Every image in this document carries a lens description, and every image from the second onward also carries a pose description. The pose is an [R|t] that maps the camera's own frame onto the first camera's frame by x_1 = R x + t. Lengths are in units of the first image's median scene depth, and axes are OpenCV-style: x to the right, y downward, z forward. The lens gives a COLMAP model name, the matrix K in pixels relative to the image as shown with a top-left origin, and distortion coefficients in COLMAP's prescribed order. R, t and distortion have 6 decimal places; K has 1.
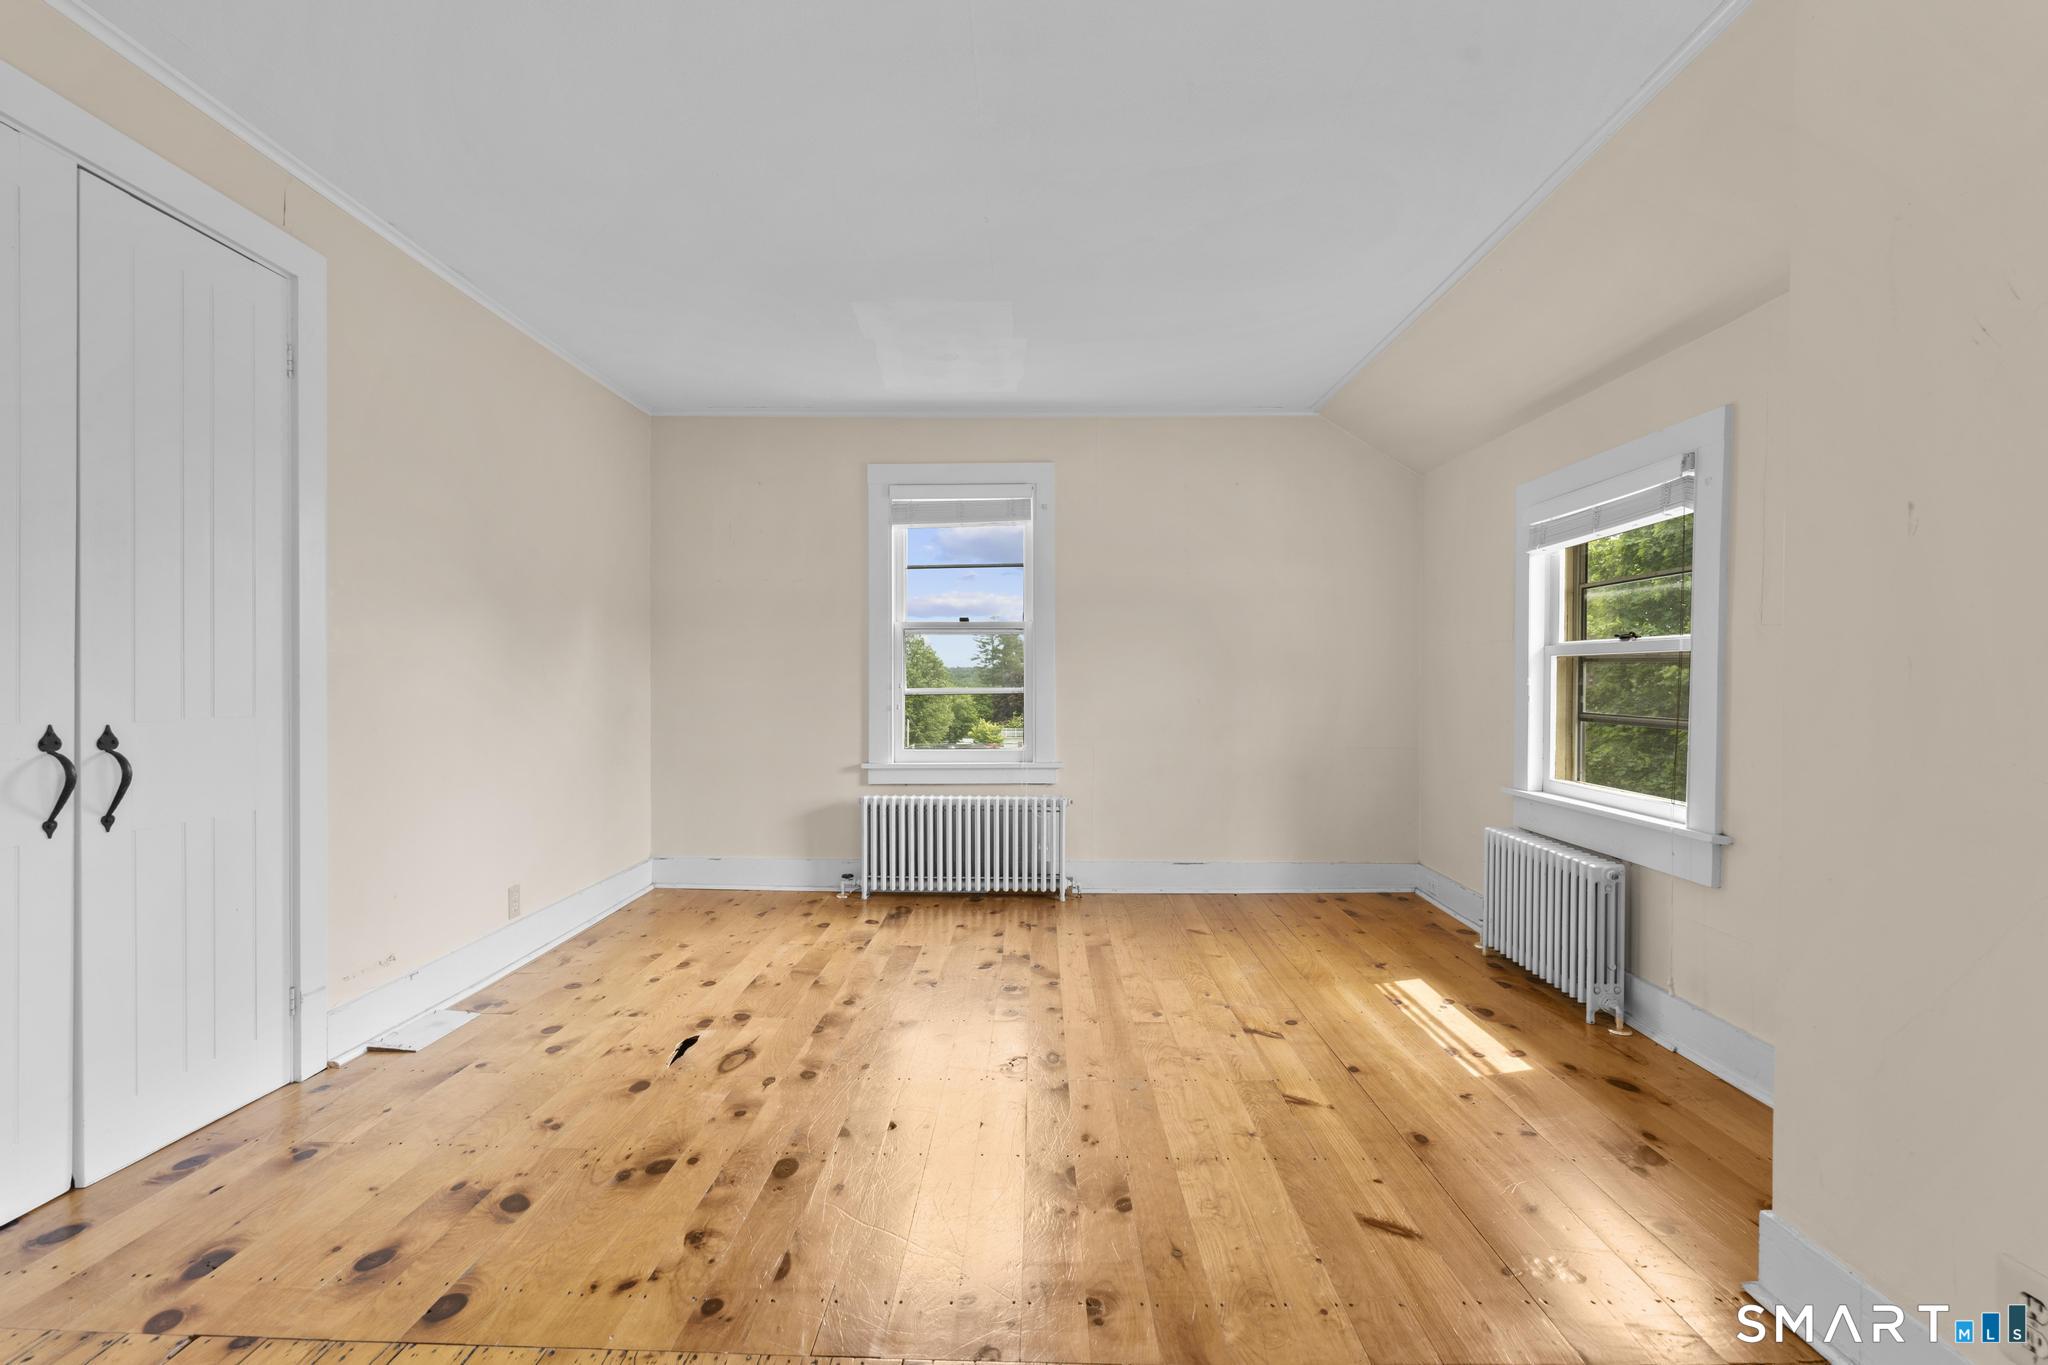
lens RADIAL K [[914.2, 0, 1028.6], [0, 914.2, 692.4], [0, 0, 1]] dist [-0.008626, 0.002555]
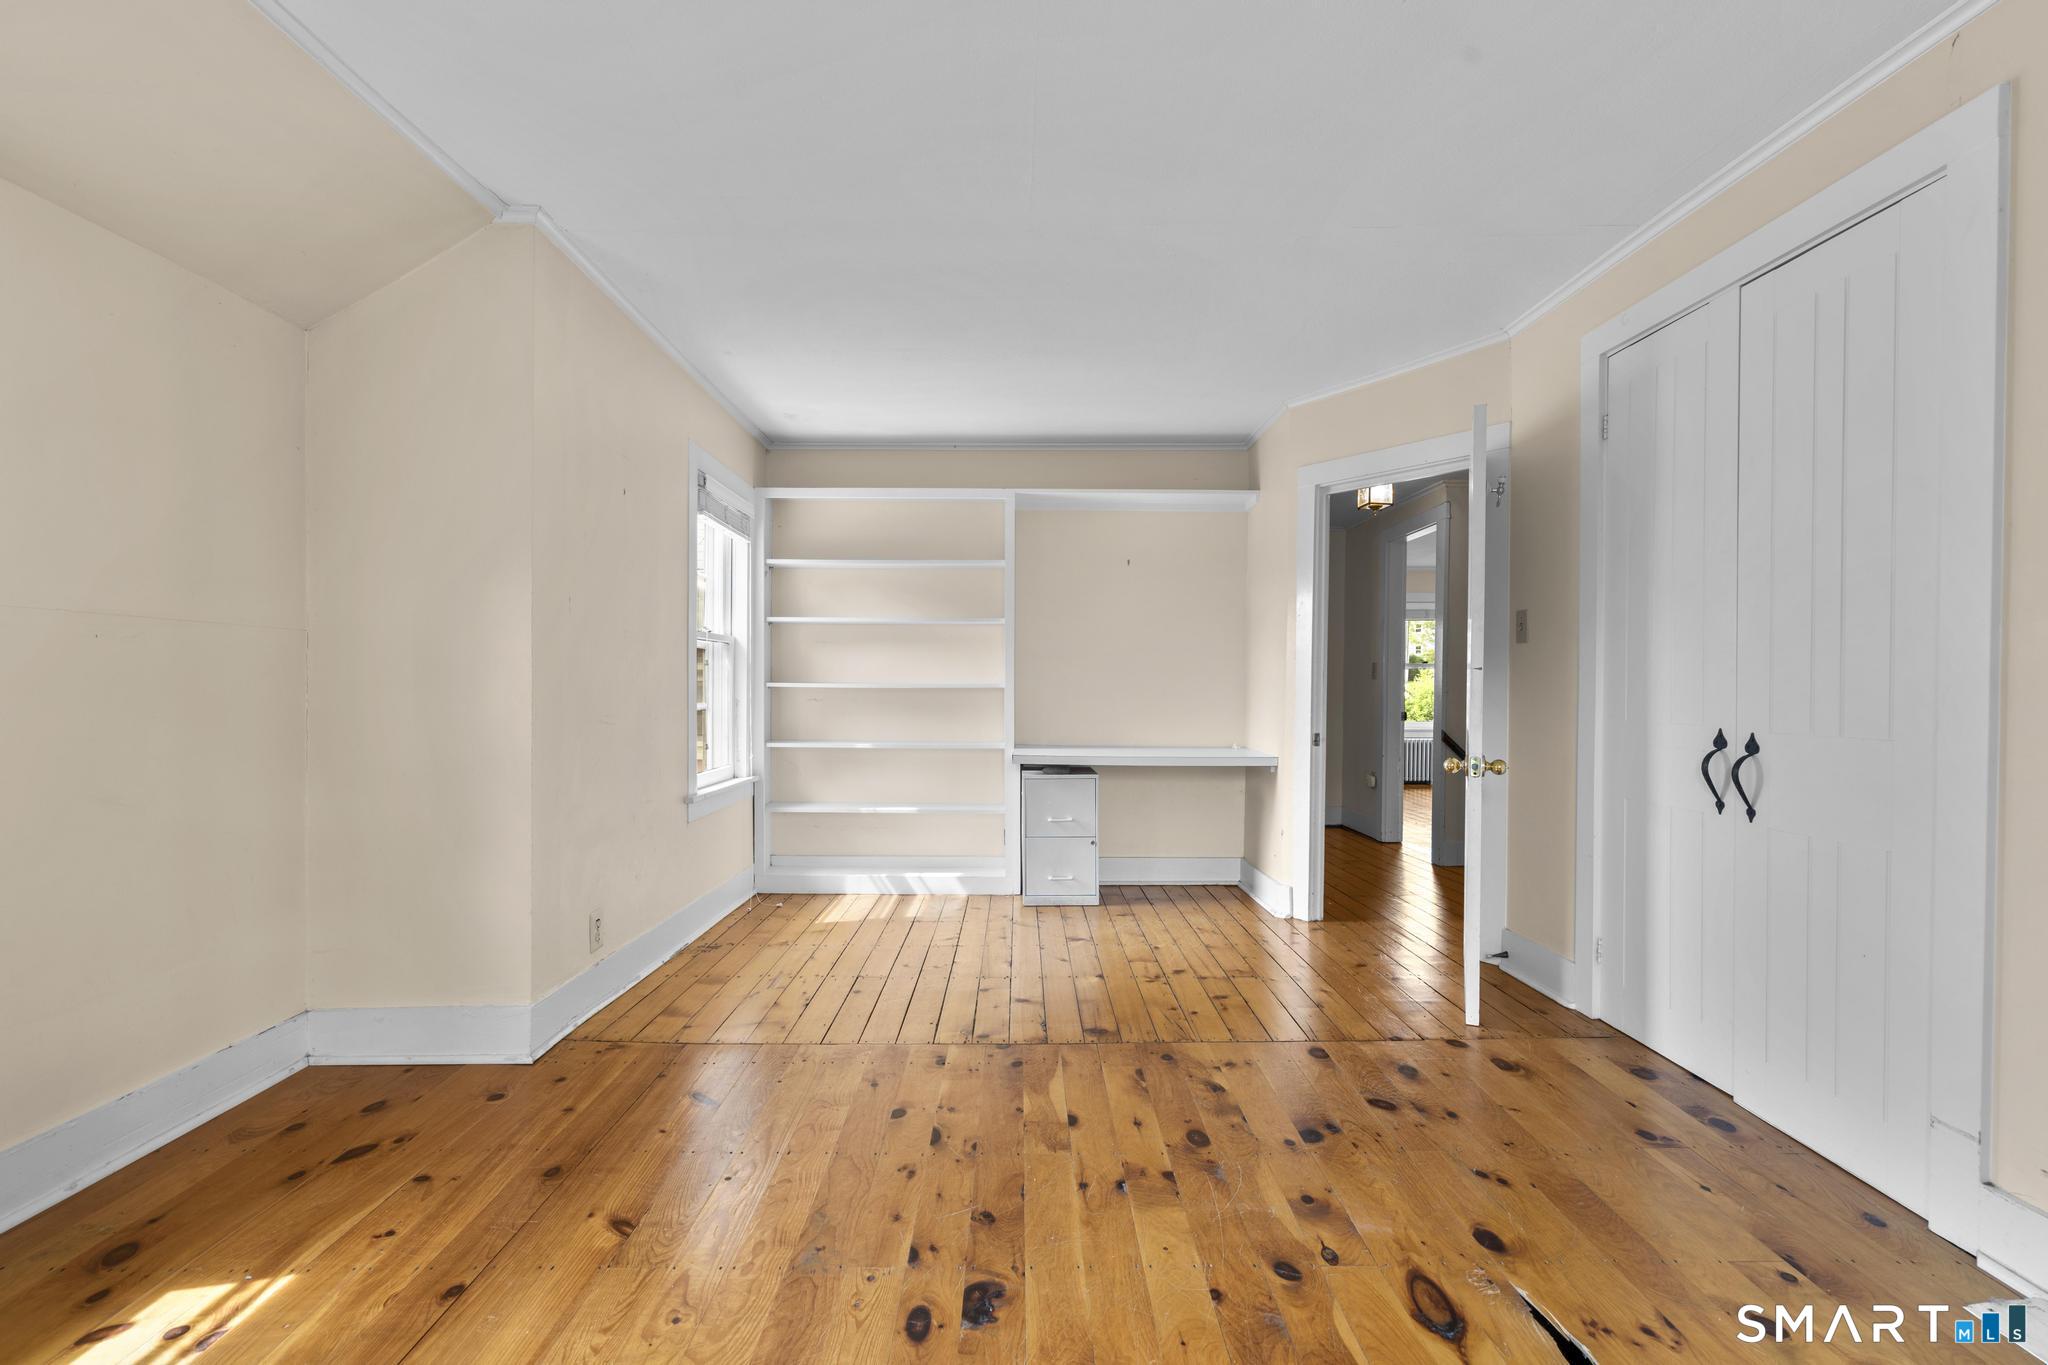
lens RADIAL K [[914.2, 0, 1029.3], [0, 914.2, 684.8], [0, 0, 1]] dist [-0.008626, 0.002555]
pose [[-0.999705, -0.011058, -0.021634, -0.021380], [-0.011444, 0.999776, 0.017797, -0.021092], [0.021432, 0.018040, -0.999608, 1.222279]]
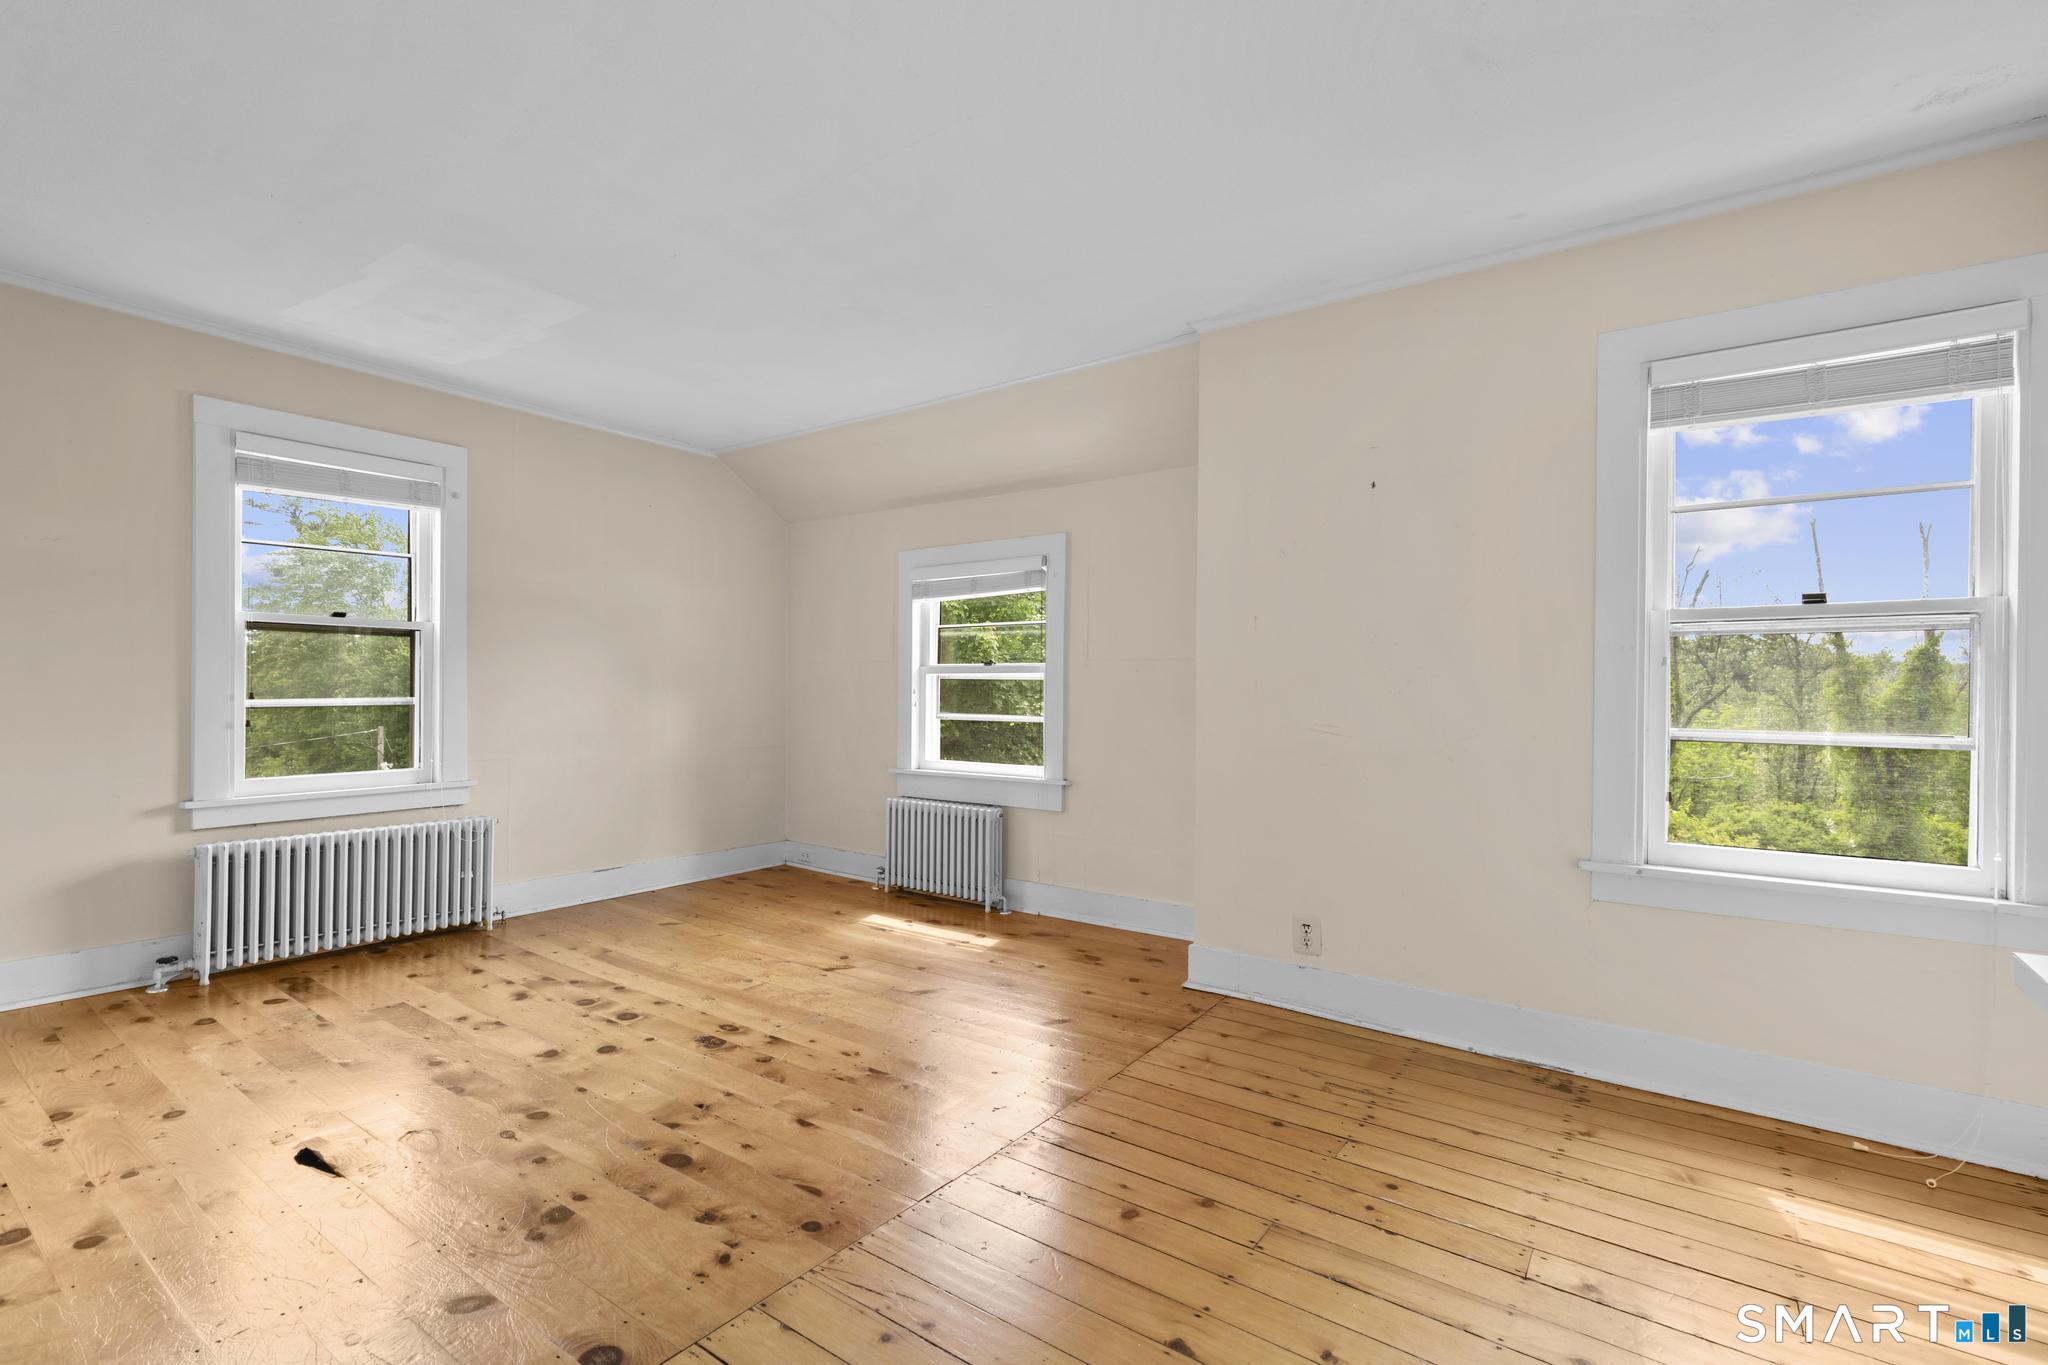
lens RADIAL K [[914.2, 0, 1020.2], [0, 914.2, 690.2], [0, 0, 1]] dist [-0.008626, 0.002555]
pose [[0.577068, 0.003114, 0.816690, -0.523563], [0.008280, 0.999919, -0.009663, 0.001116], [-0.816654, 0.012338, 0.576995, 0.046527]]
